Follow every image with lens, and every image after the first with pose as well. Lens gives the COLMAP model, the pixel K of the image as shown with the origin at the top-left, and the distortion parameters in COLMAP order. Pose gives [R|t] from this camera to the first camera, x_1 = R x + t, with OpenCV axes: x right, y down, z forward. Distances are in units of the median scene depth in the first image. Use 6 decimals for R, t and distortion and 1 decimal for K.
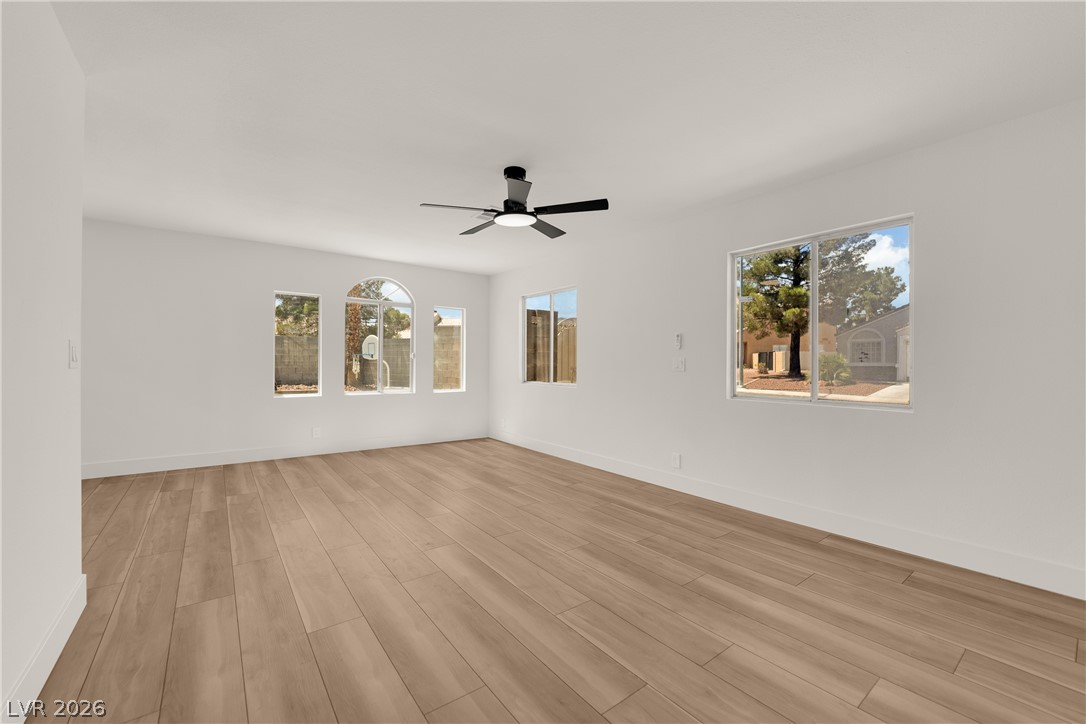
lens RADIAL K [[435.7, 0, 551.2], [0, 435.7, 361.1], [0, 0, 1]] dist [0.000425, -0.000305]
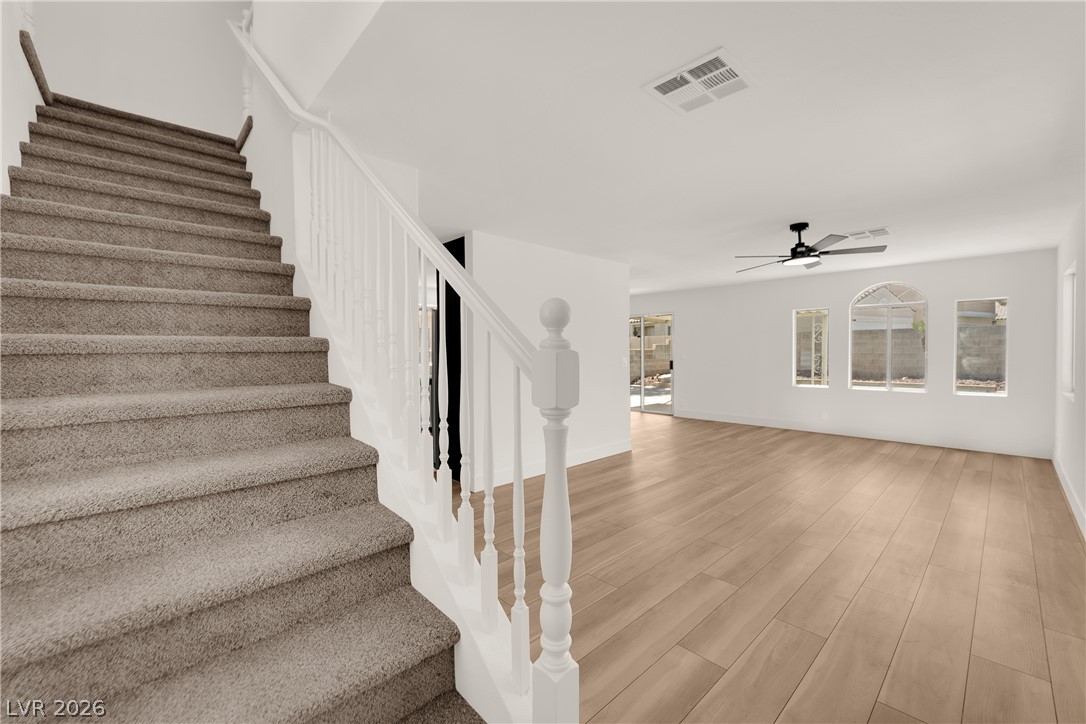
lens RADIAL K [[435.7, 0, 544.9], [0, 435.7, 360.0], [0, 0, 1]] dist [0.000425, -0.000305]
pose [[0.090968, 0.016921, -0.995710, 1.211947], [0.010120, 0.999788, 0.017915, -0.055251], [0.995802, -0.011706, 0.090778, 0.105590]]
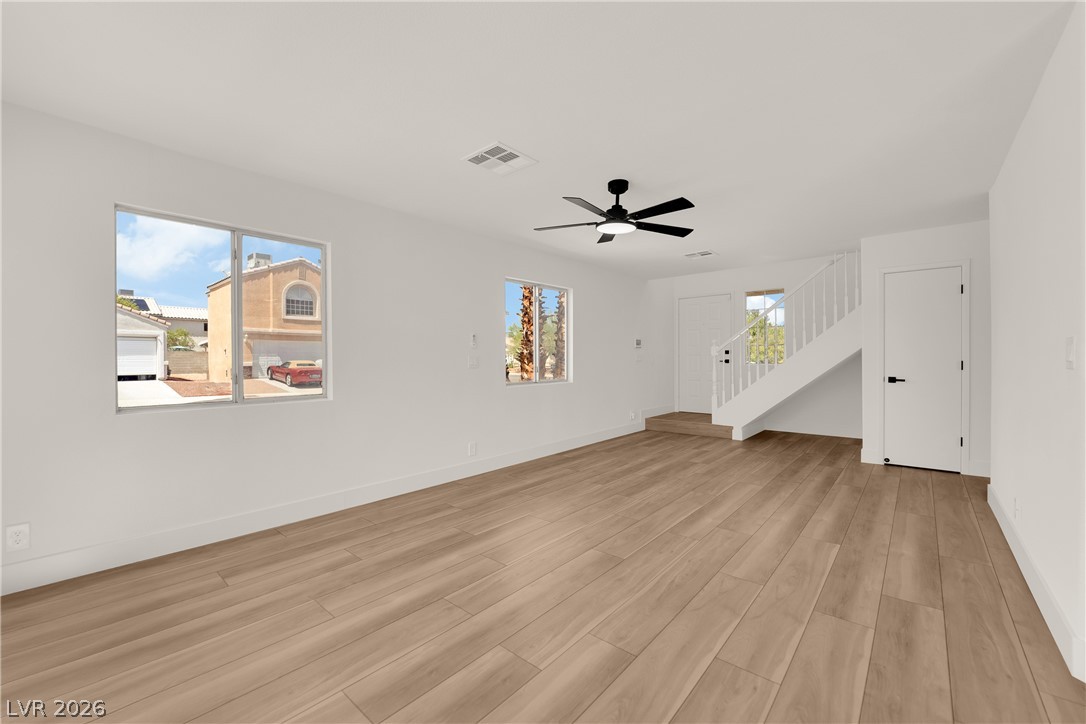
lens RADIAL K [[435.7, 0, 547.8], [0, 435.7, 358.4], [0, 0, 1]] dist [0.000425, -0.000305]
pose [[-0.201211, -0.001085, 0.979547, -1.132640], [0.000175, 0.999999, 0.001143, 0.001516], [-0.979548, 0.000401, -0.201211, 1.426053]]
